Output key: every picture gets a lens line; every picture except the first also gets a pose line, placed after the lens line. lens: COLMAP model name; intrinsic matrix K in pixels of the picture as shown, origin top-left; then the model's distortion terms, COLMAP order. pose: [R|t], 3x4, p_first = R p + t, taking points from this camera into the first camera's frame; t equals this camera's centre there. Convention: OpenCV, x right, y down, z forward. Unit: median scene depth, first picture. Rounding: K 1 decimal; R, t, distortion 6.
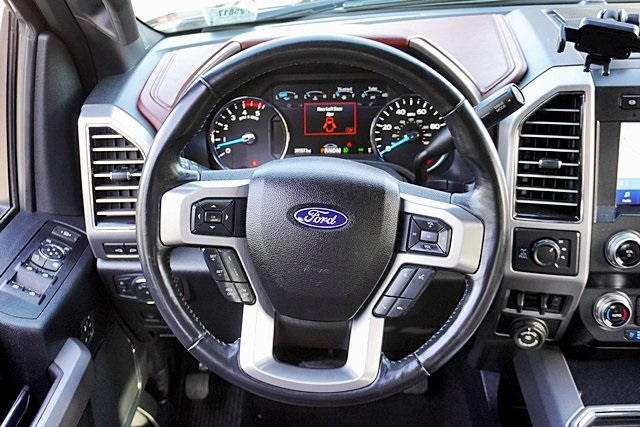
lens RADIAL K [[755.3, 0, 308.1], [0, 755.3, 216.7], [0, 0, 1]] dist [-0.001263, 0.000000]
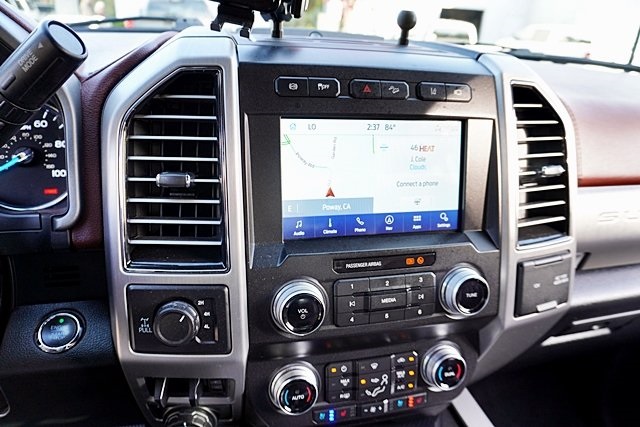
lens RADIAL K [[435.4, 0, 318.2], [0, 435.4, 212.1], [0, 0, 1]] dist [-0.044064, 0.031984]
pose [[0.953343, -0.033749, 0.299996, 0.323010], [0.057186, 0.995928, -0.069689, -0.011658], [-0.296422, 0.083593, 0.951392, 0.619488]]
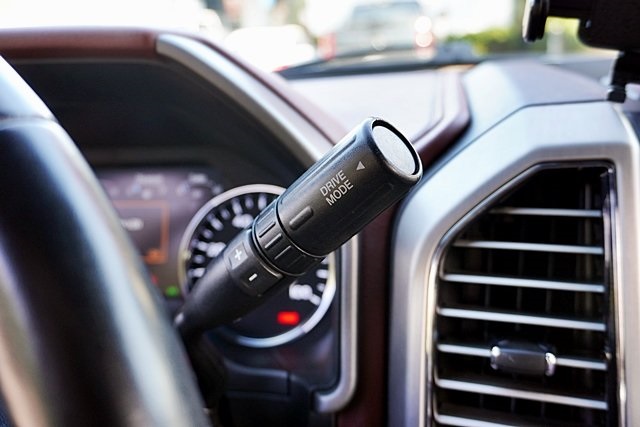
lens RADIAL K [[609.2, 0, 318.5], [0, 609.2, 211.8], [0, 0, 1]] dist [-0.014206, 0.000000]
pose [[0.995943, 0.012766, -0.089081, 0.246473], [-0.028629, 0.983406, -0.179146, -0.083601], [0.085316, 0.180969, 0.979781, 0.691758]]
